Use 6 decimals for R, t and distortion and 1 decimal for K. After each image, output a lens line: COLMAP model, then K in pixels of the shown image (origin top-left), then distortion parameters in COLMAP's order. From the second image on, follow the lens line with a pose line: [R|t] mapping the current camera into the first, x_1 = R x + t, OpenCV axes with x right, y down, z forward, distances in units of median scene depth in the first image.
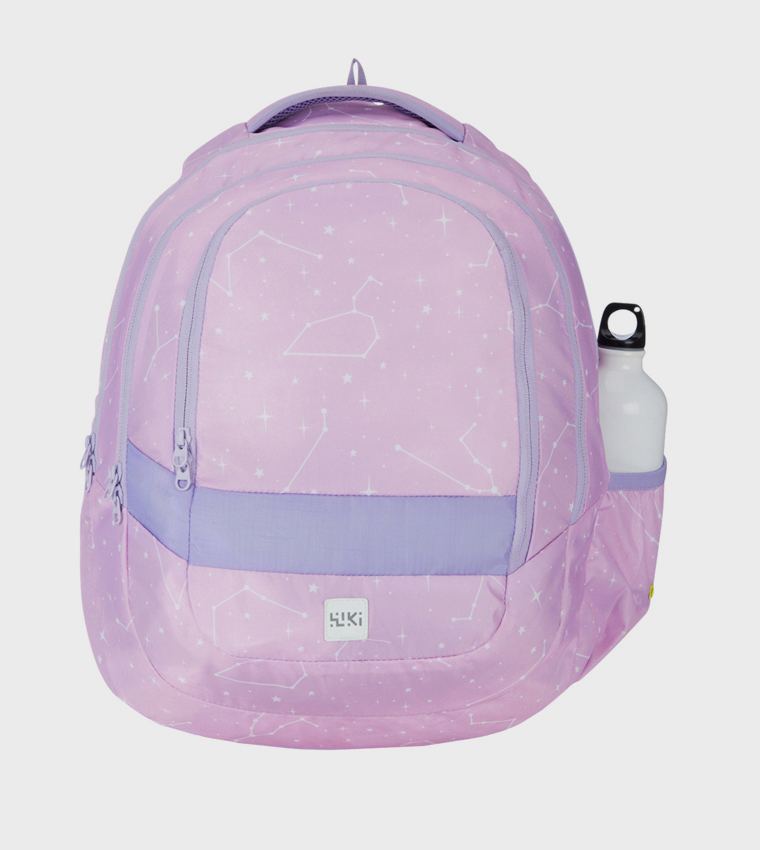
lens RADIAL K [[3018.2, 0, 380.0], [0, 3018.2, 425.0], [0, 0, 1]] dist [-0.991710, -0.558881]
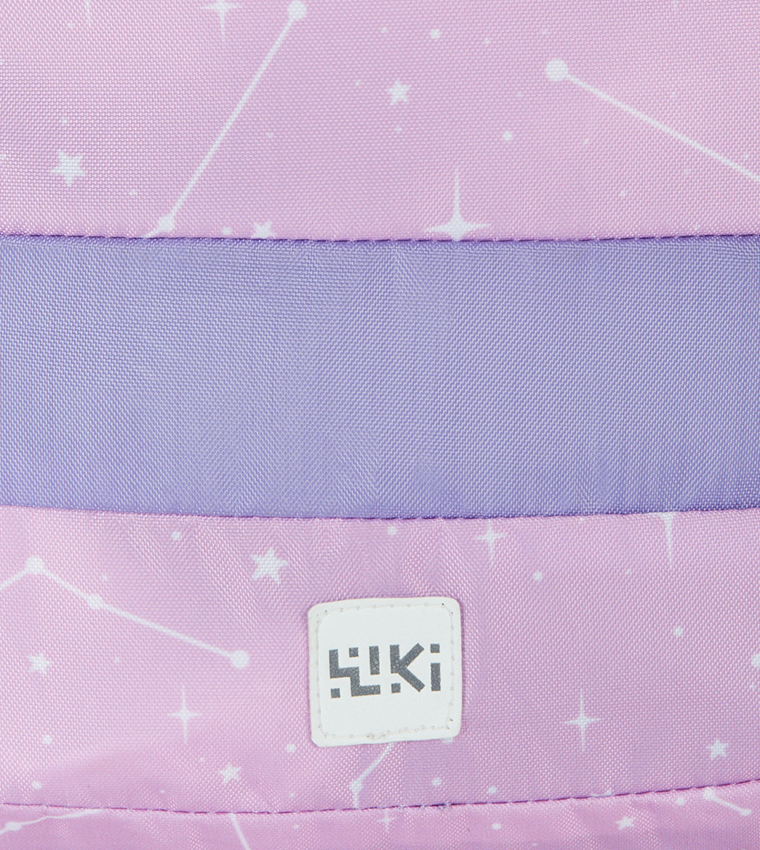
lens RADIAL K [[5063.1, 0, 380.0], [0, 5063.1, 425.0], [0, 0, 1]] dist [-0.269846, -1.749664]
pose [[0.999446, -0.016288, -0.029034, 0.002619], [0.019895, 0.991494, 0.128627, -0.020588], [0.026692, -0.129133, 0.991268, 0.523324]]
